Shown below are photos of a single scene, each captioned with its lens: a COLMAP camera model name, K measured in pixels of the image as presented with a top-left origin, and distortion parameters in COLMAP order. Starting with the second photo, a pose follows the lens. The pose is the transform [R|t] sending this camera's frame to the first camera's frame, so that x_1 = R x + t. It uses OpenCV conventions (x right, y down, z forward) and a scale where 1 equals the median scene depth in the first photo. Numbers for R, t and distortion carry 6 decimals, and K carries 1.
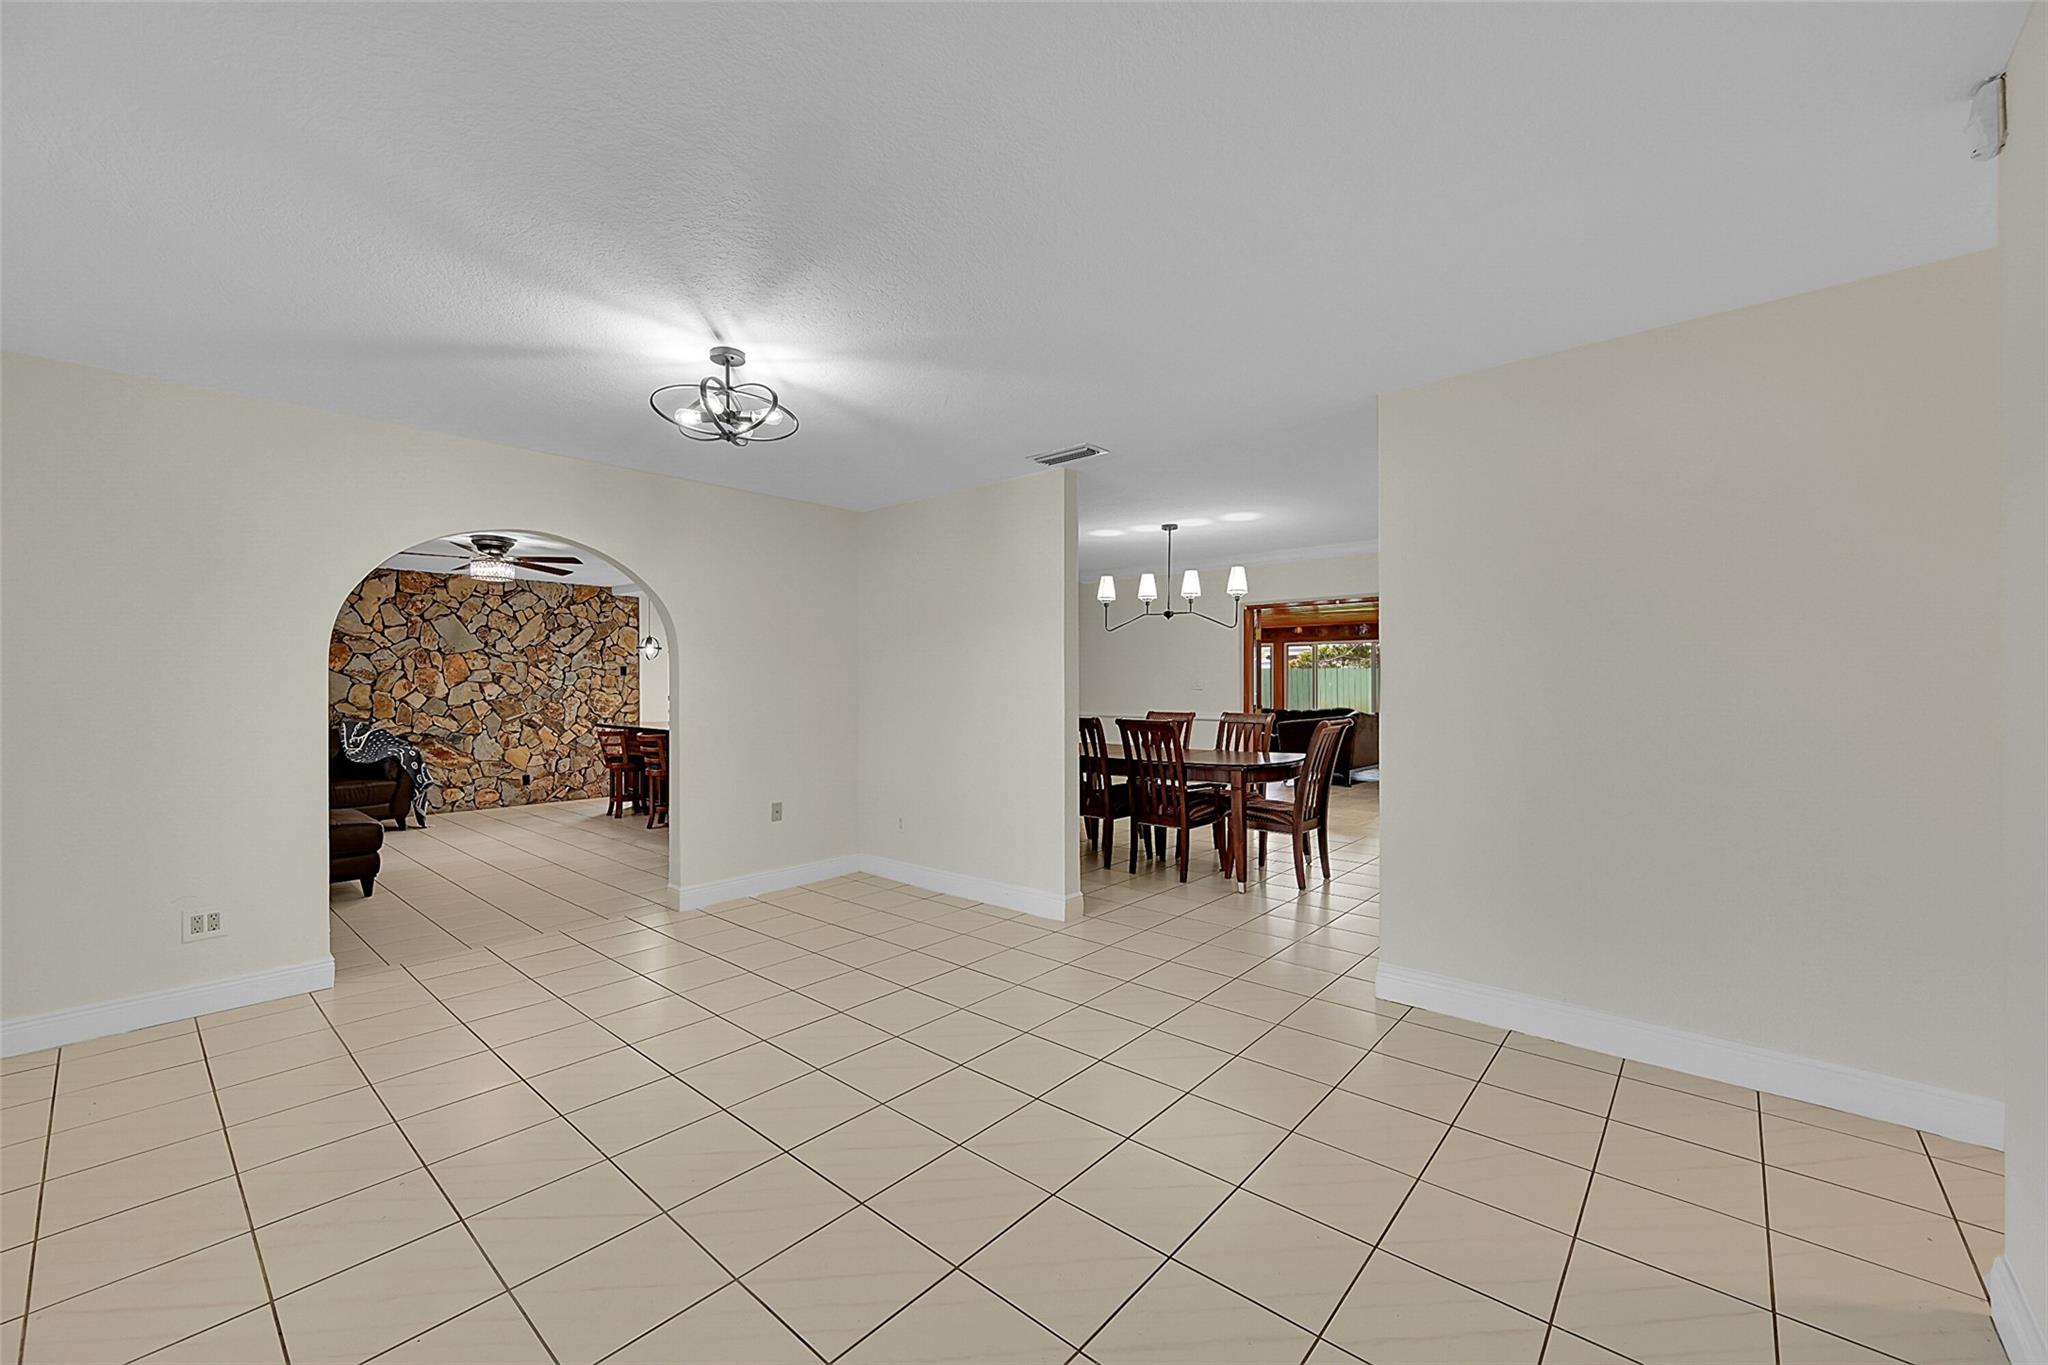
lens RADIAL K [[805.0, 0, 1021.8], [0, 805.0, 685.5], [0, 0, 1]] dist [0.000988, 0.000218]
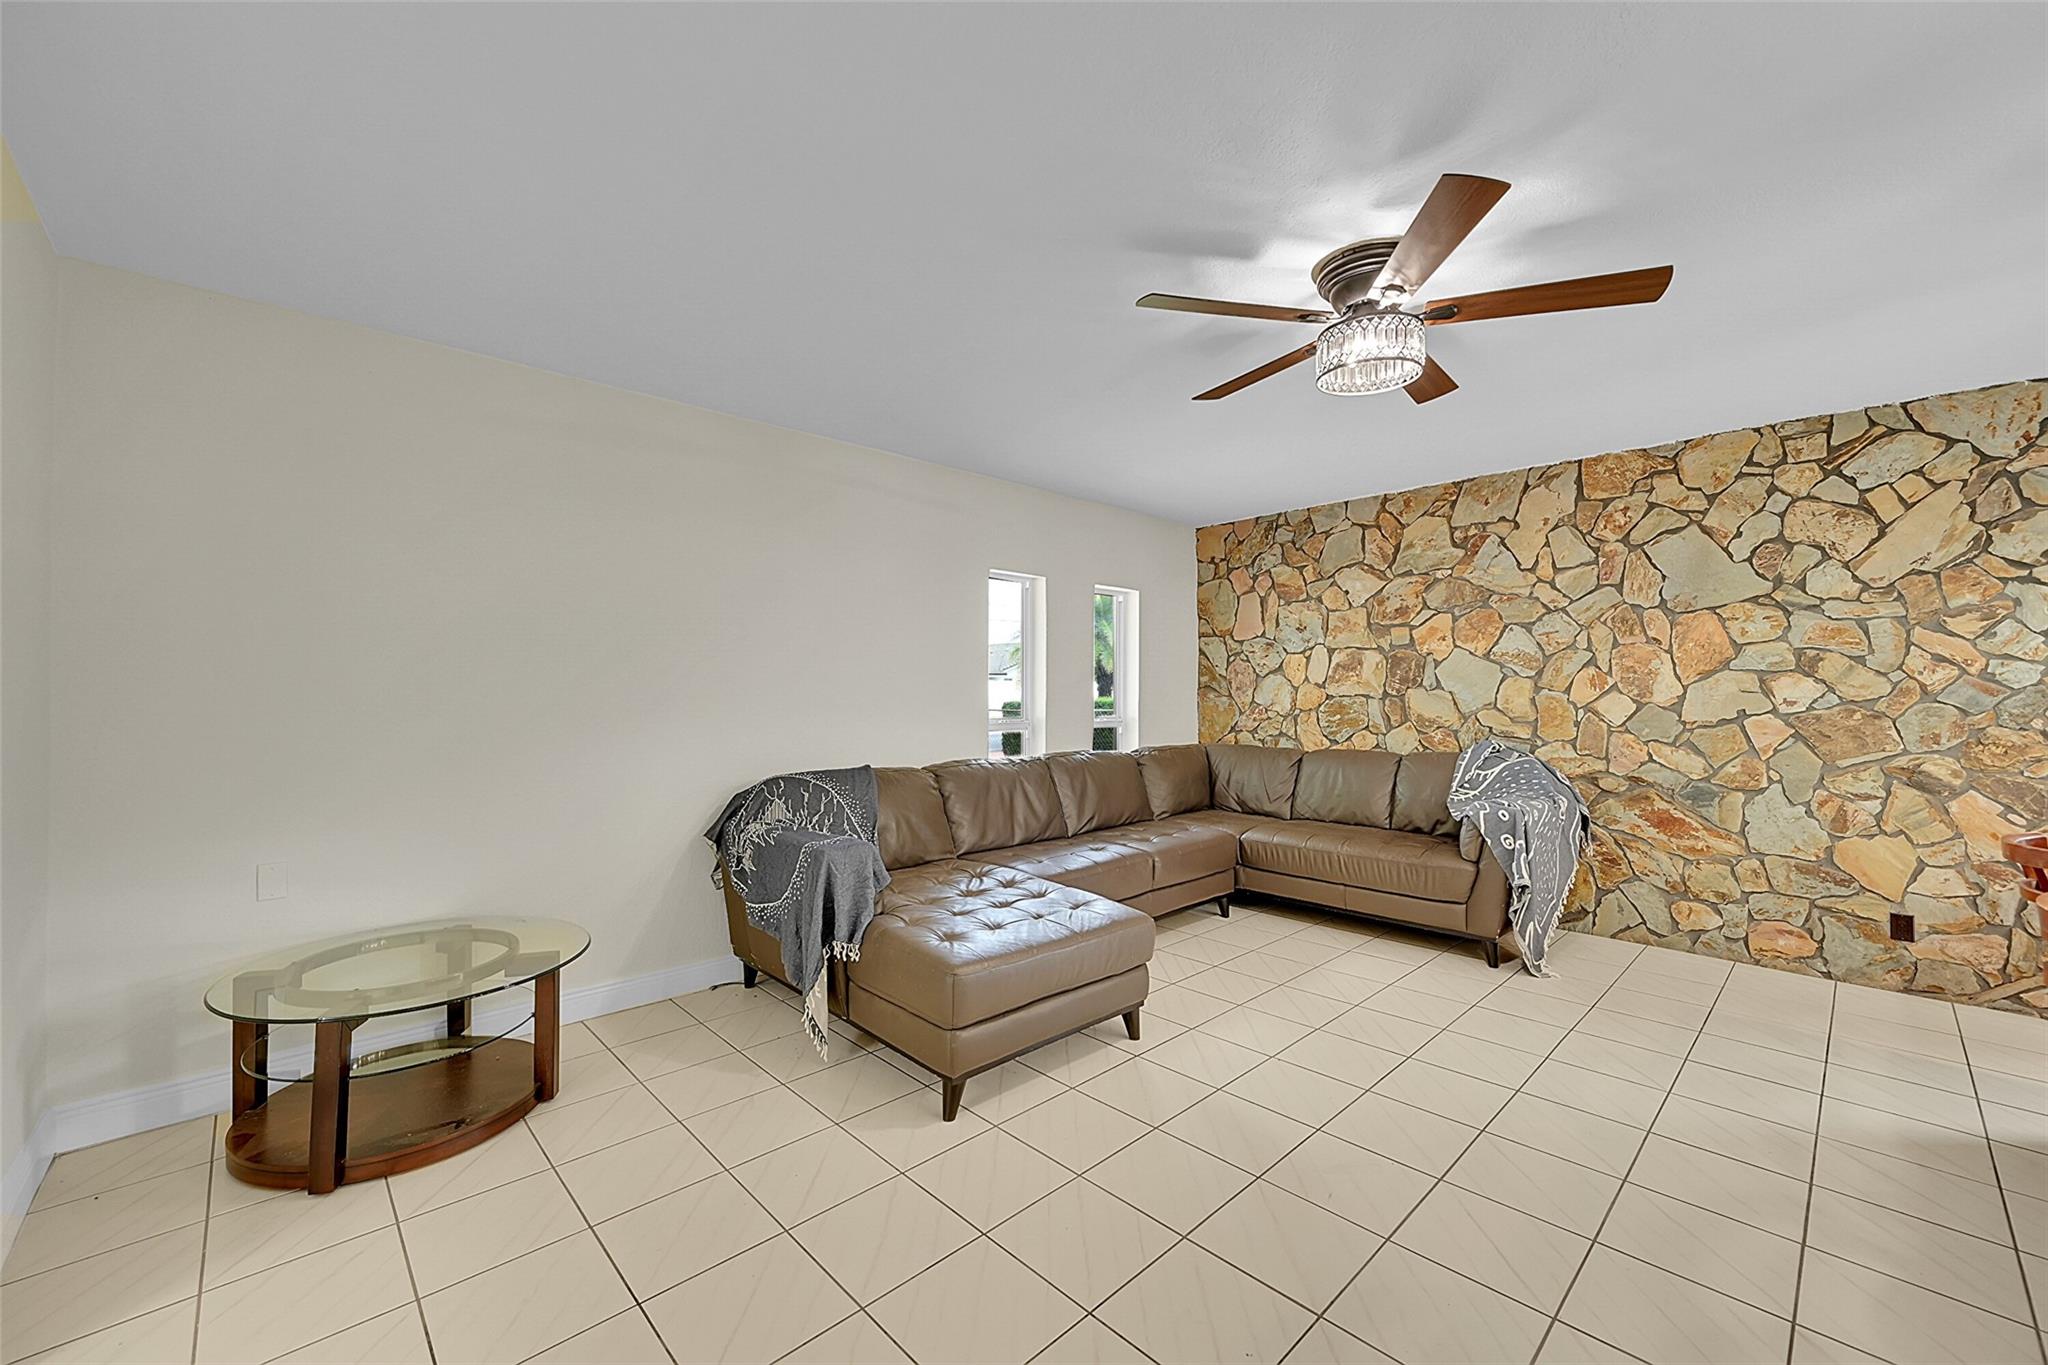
lens RADIAL K [[805.0, 0, 1024.0], [0, 805.0, 681.1], [0, 0, 1]] dist [0.000988, 0.000218]
pose [[-0.093223, -0.007822, -0.995615, -0.206416], [-0.005282, 0.999959, -0.007362, 0.006454], [0.995631, 0.004573, -0.093260, 0.651685]]
